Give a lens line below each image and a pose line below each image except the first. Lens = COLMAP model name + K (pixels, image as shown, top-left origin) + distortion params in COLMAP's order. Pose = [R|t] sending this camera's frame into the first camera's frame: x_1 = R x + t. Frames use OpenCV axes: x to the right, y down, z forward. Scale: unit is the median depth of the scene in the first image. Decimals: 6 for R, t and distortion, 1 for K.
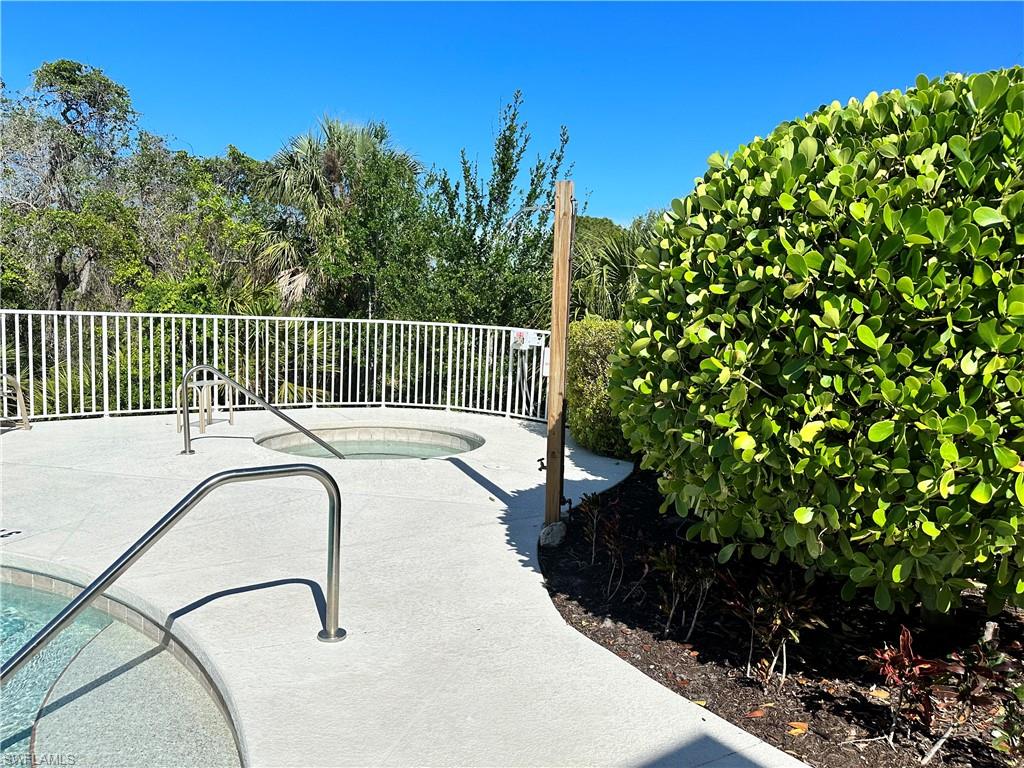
lens RADIAL K [[701.4, 0, 513.0], [0, 701.4, 385.1], [0, 0, 1]] dist [0.094005, -0.110865]
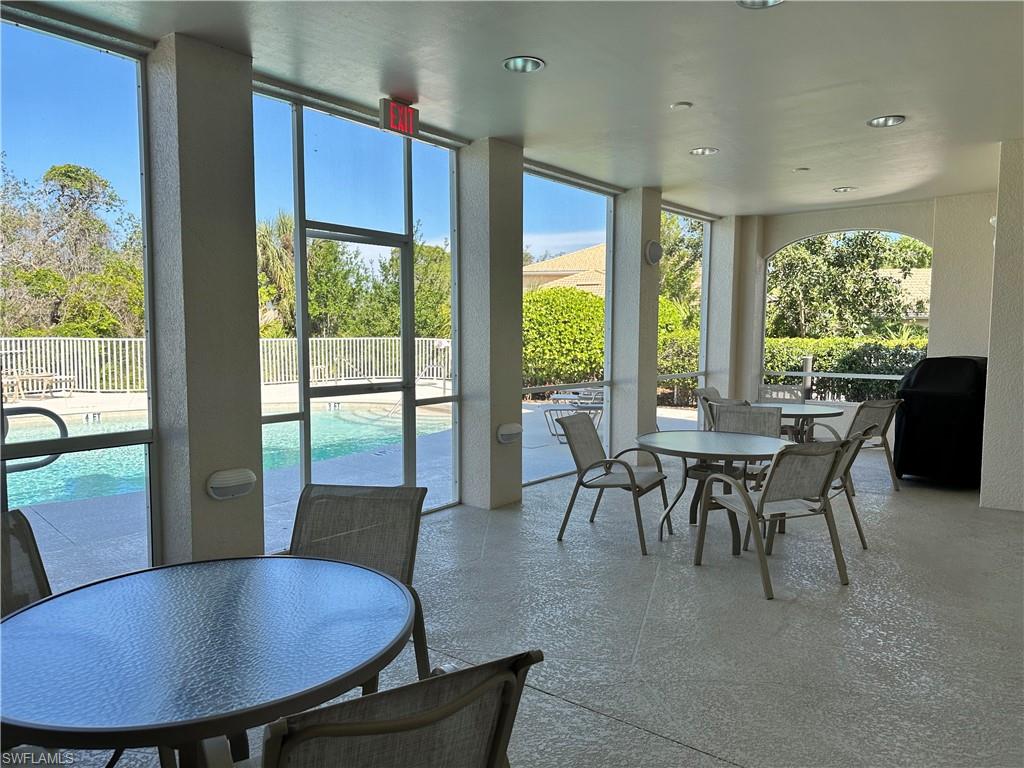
lens RADIAL K [[701.4, 0, 513.0], [0, 701.4, 385.1], [0, 0, 1]] dist [0.094005, -0.110865]
pose [[0.970765, -0.059618, 0.232512, -1.237356], [0.063556, 0.997933, -0.009475, 0.432903], [-0.231467, 0.023975, 0.972547, -5.211686]]
